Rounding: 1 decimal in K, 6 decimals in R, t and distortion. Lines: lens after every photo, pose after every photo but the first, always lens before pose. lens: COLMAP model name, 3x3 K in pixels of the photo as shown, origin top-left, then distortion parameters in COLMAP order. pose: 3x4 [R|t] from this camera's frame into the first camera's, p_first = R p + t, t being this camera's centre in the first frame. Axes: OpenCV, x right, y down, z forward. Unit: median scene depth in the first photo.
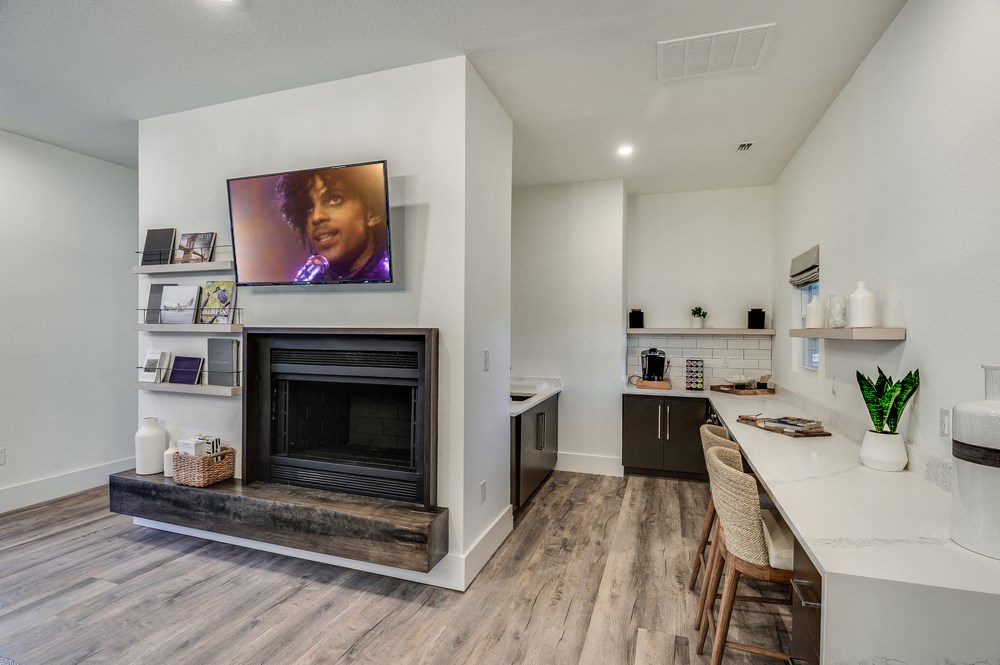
lens RADIAL K [[481.6, 0, 498.3], [0, 481.6, 335.9], [0, 0, 1]] dist [-0.004844, -0.000850]
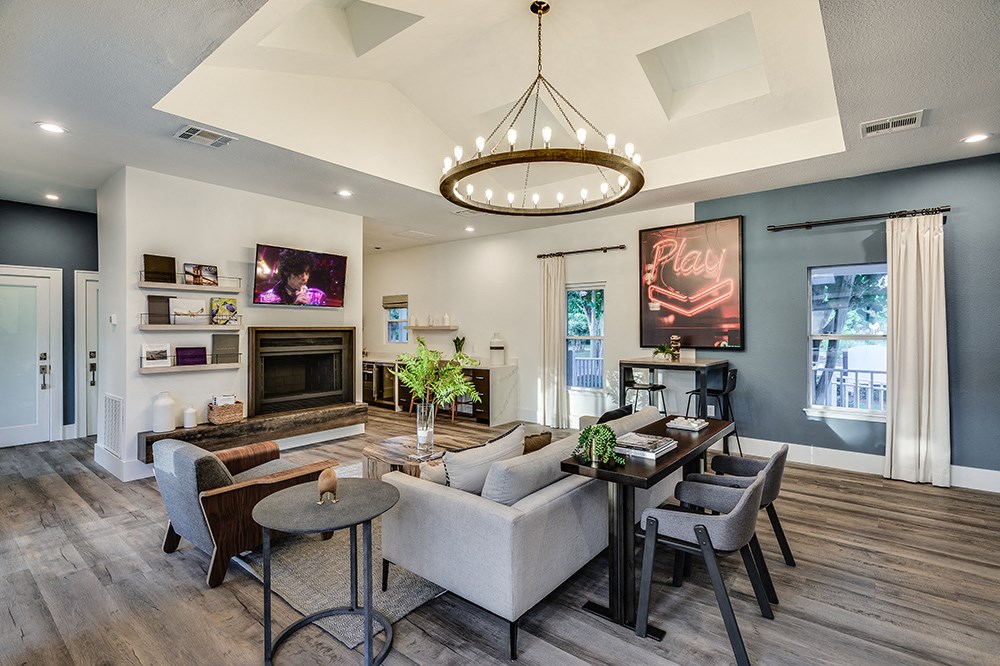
lens RADIAL K [[481.6, 0, 498.1], [0, 481.6, 330.6], [0, 0, 1]] dist [-0.004844, -0.000850]
pose [[0.337725, -0.015222, 0.941122, -1.775897], [0.012948, 0.999850, 0.011526, -0.012009], [-0.941156, 0.008293, 0.337871, -0.400551]]
